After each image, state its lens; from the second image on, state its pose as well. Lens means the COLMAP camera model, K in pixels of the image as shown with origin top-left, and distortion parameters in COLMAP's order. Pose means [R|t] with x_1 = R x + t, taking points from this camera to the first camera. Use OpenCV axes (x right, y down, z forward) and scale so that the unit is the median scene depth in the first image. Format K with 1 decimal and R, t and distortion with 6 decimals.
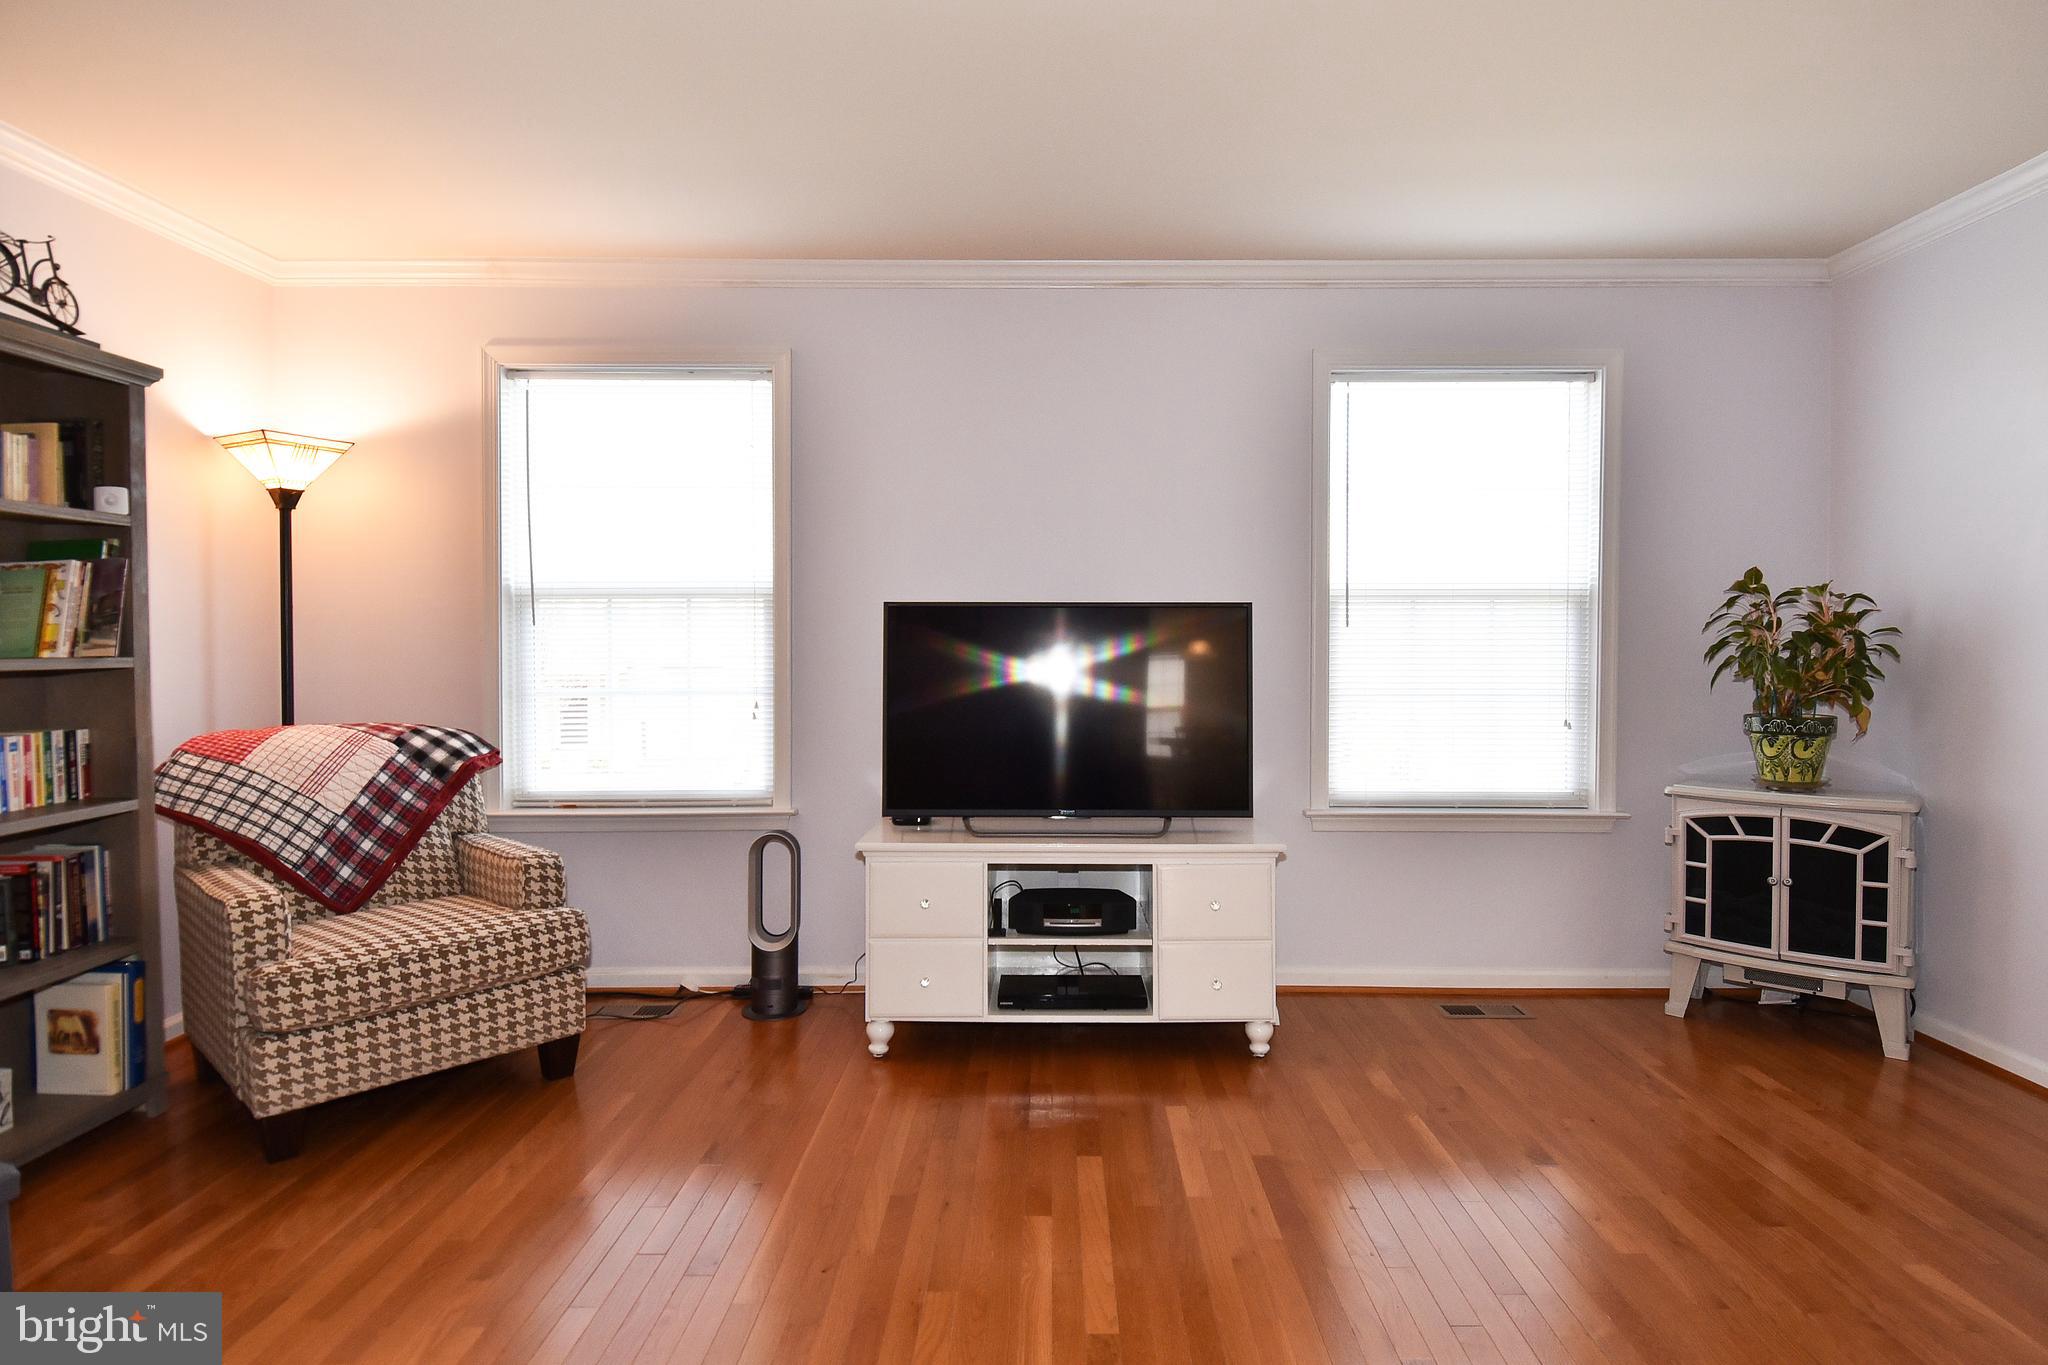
lens RADIAL K [[1066.7, 0, 1022.5], [0, 1066.7, 658.6], [0, 0, 1]] dist [0.047427, -0.055632]
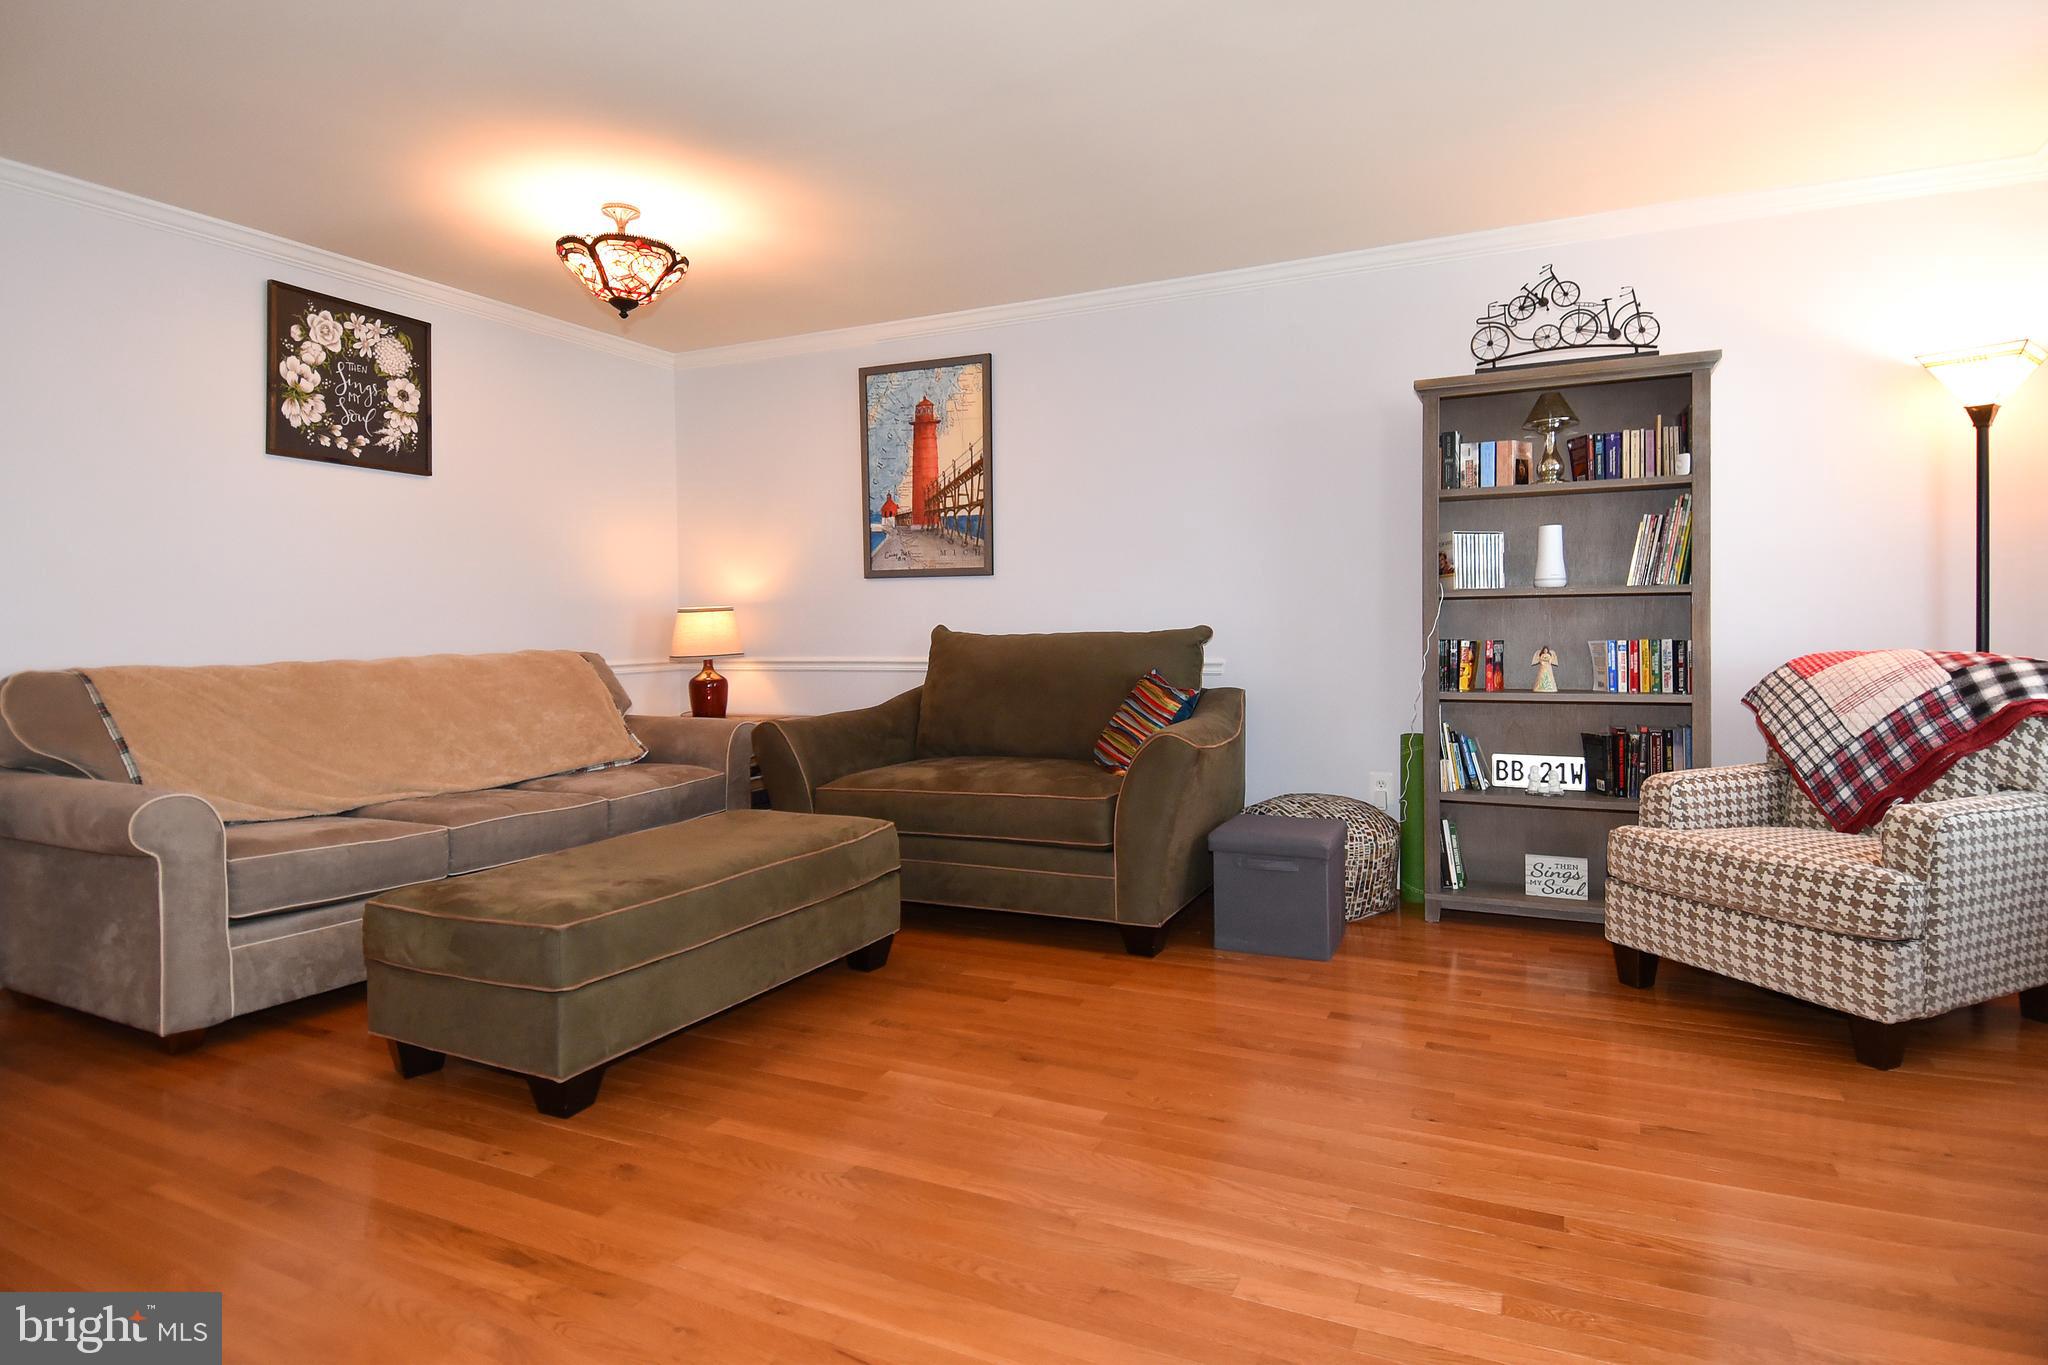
lens RADIAL K [[1092.9, 0, 1066.0], [0, 1092.9, 641.2], [0, 0, 1]] dist [0.066232, -0.062477]
pose [[-0.401736, 0.020379, -0.915529, 0.612427], [-0.000560, 0.999747, 0.022499, 0.033409], [0.915756, 0.009551, -0.401622, 0.751869]]
